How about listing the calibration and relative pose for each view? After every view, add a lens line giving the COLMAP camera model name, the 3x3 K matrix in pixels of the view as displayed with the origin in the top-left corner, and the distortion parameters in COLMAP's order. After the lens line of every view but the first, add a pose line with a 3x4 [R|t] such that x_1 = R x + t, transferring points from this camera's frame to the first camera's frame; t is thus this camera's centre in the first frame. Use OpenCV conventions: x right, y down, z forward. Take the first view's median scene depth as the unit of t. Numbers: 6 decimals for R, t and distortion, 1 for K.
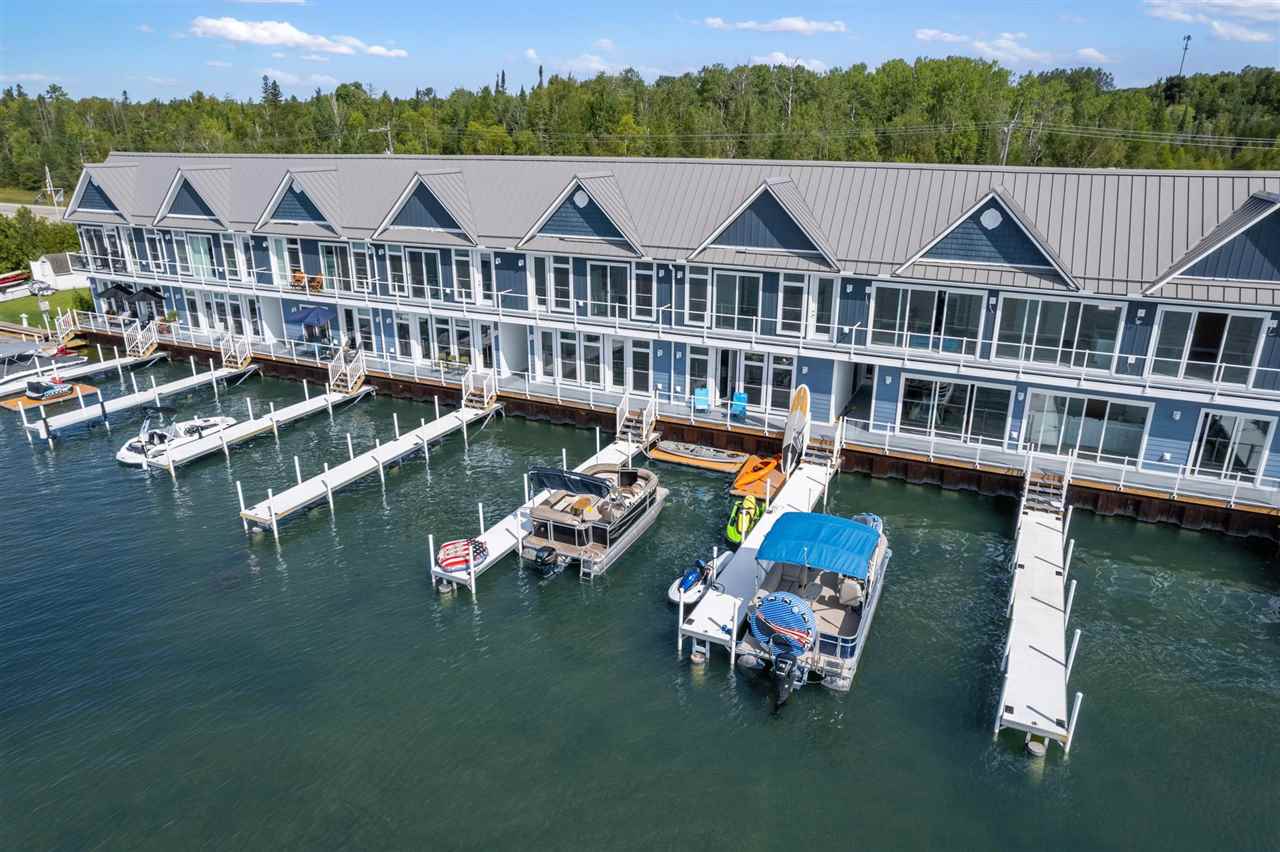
lens RADIAL K [[818.8, 0, 646.5], [0, 818.8, 423.8], [0, 0, 1]] dist [-0.066041, 0.047776]
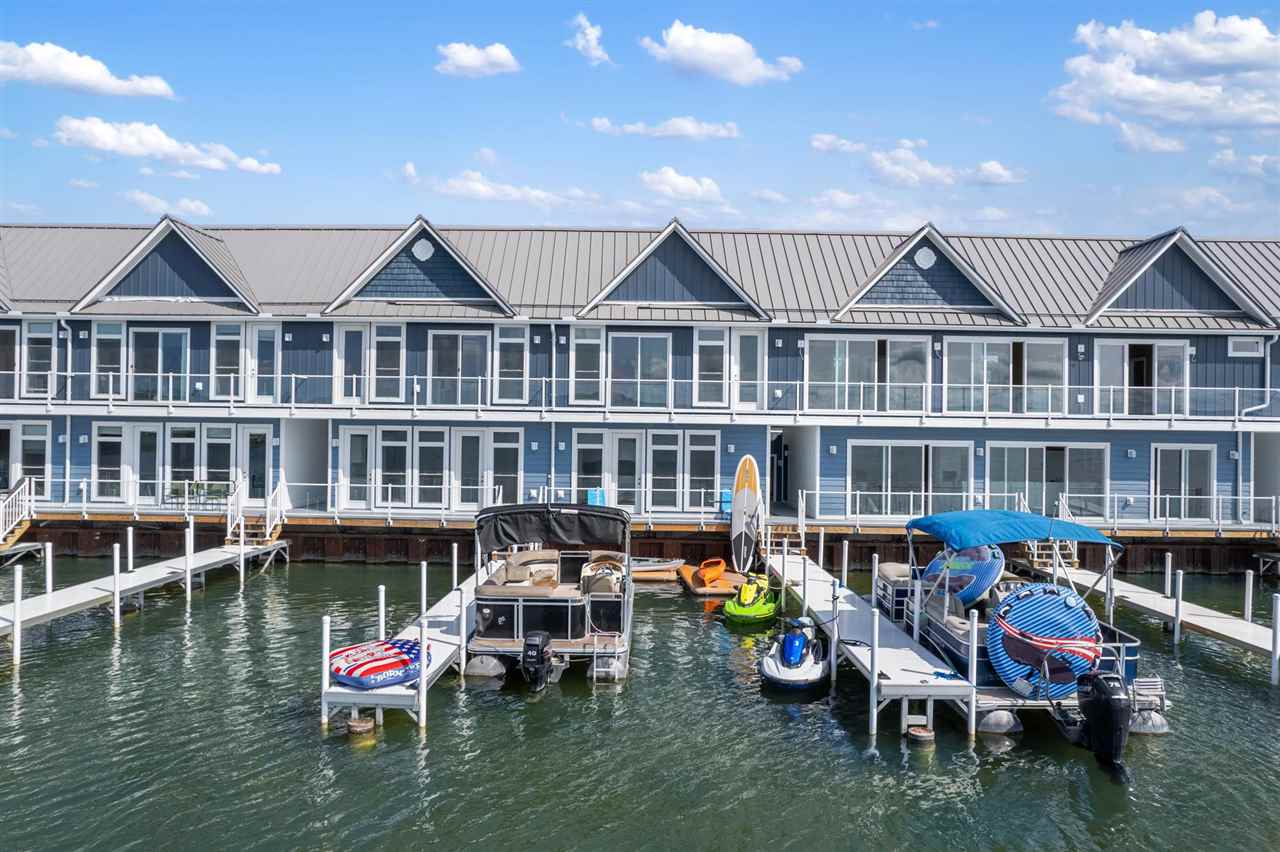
lens RADIAL K [[818.8, 0, 646.5], [0, 818.8, 423.8], [0, 0, 1]] dist [-0.066041, 0.047776]
pose [[0.911769, 0.009372, 0.410597, -0.204947], [0.128849, 0.942739, -0.307638, 0.142435], [-0.389969, 0.333399, 0.858352, 0.324505]]
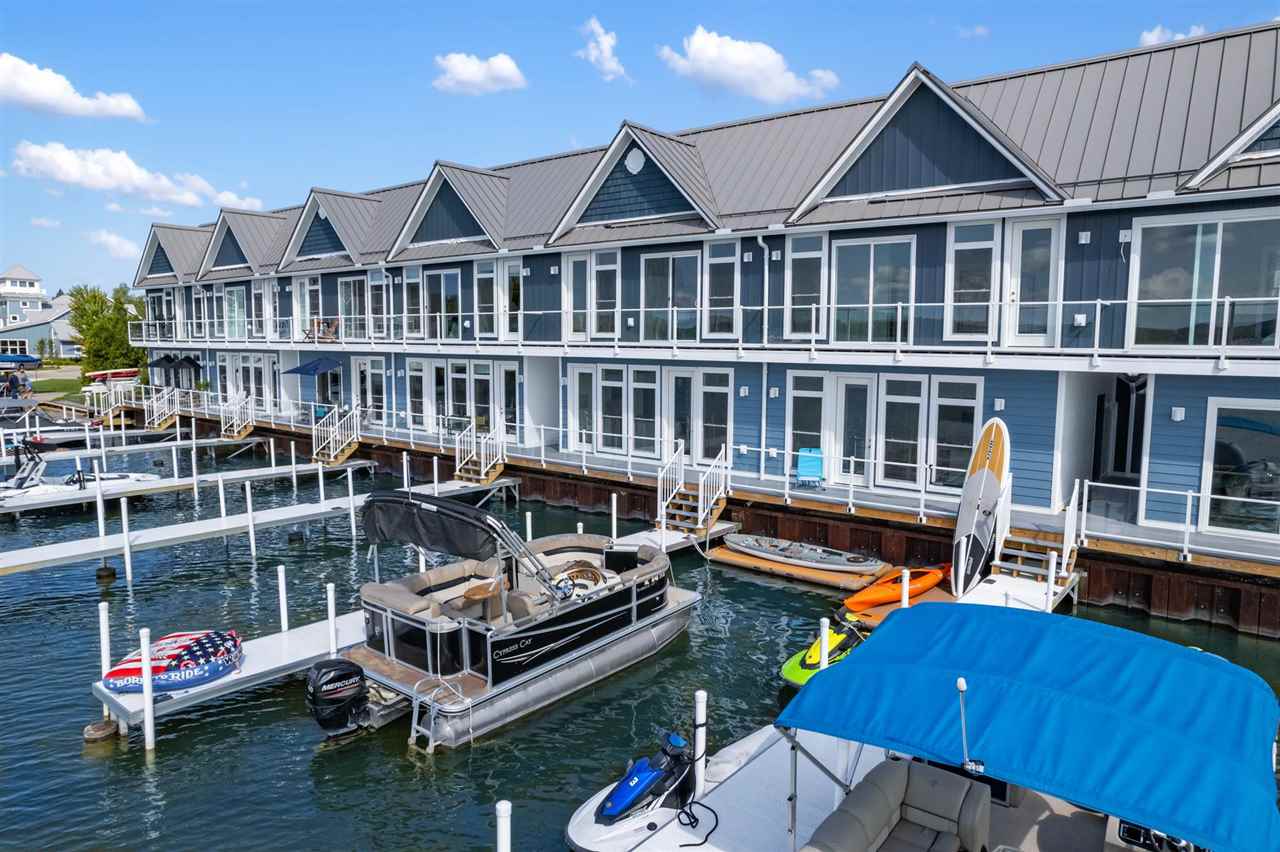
lens RADIAL K [[818.8, 0, 646.5], [0, 818.8, 423.8], [0, 0, 1]] dist [-0.066041, 0.047776]
pose [[0.970743, 0.026136, -0.238696, 0.094128], [-0.081729, 0.970670, -0.226098, 0.081291], [0.225786, 0.238992, 0.944407, 0.438453]]
